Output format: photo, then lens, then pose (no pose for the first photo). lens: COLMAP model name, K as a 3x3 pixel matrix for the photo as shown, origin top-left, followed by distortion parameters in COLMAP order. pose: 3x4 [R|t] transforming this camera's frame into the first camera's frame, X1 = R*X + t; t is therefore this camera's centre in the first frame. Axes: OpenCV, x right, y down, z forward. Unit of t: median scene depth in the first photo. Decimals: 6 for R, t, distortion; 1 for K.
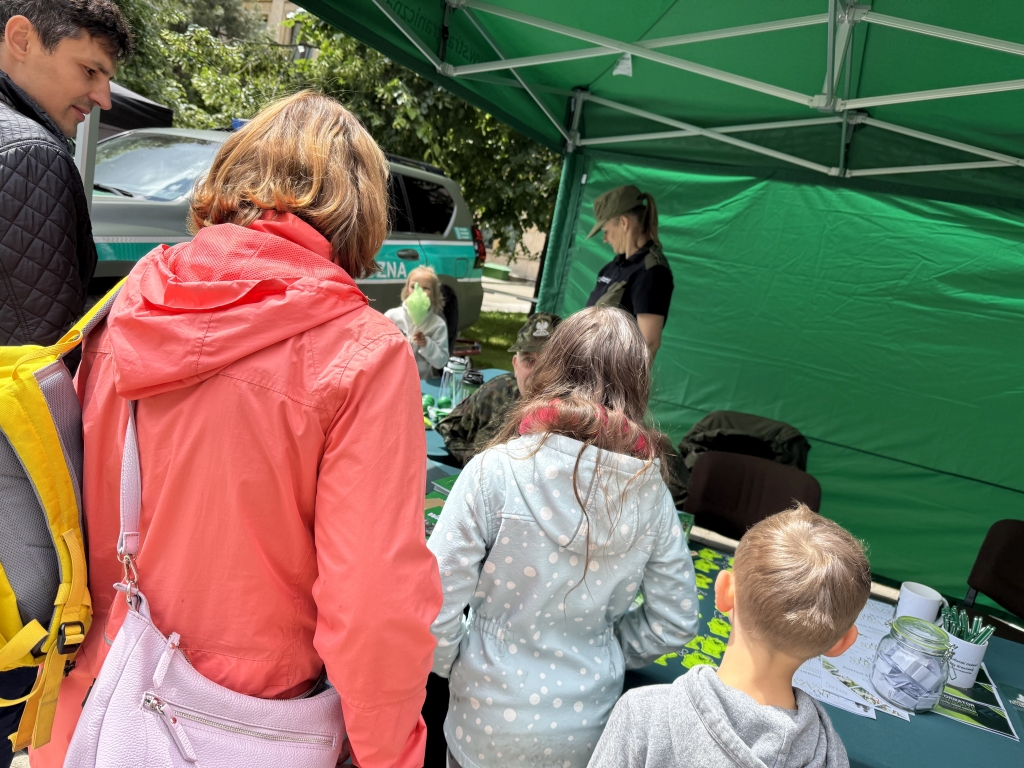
lens RADIAL K [[721.3, 0, 498.2], [0, 721.3, 393.6], [0, 0, 1]] dist [0.042095, -0.085064]
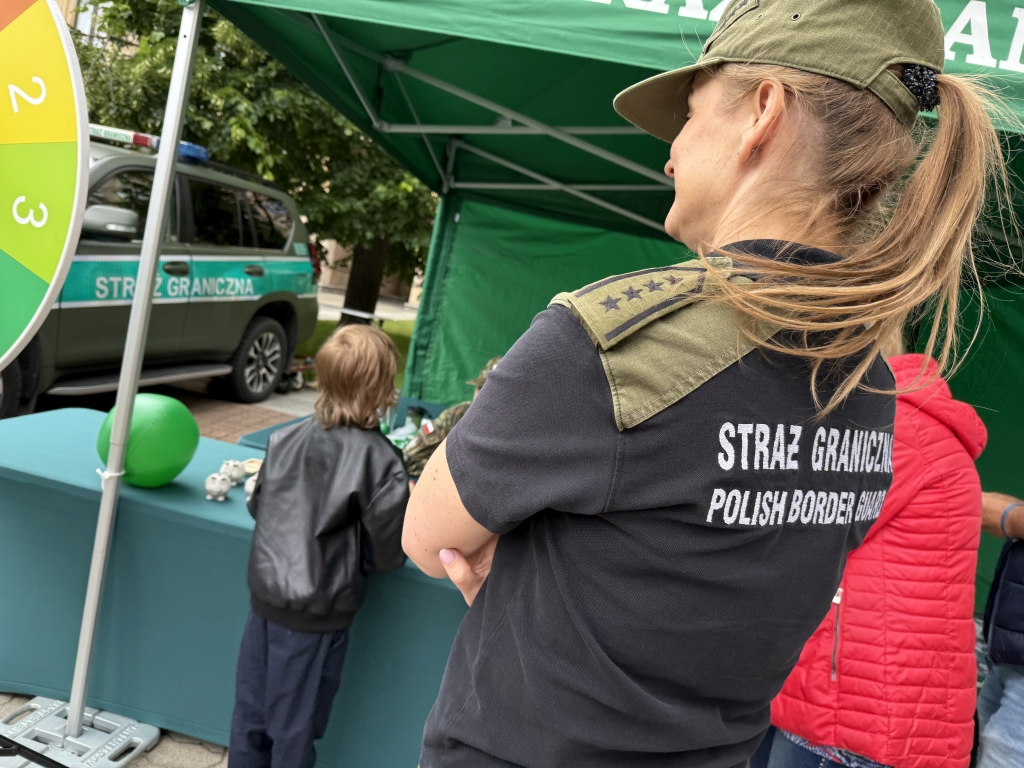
lens RADIAL K [[715.6, 0, 512.0], [0, 715.6, 384.0], [0, 0, 1]] dist [0.144795, -0.191269]
pose [[0.938668, -0.019327, 0.344280, -0.188333], [0.022987, 0.999714, -0.006551, -0.032713], [-0.344055, 0.014063, 0.938844, -0.063753]]
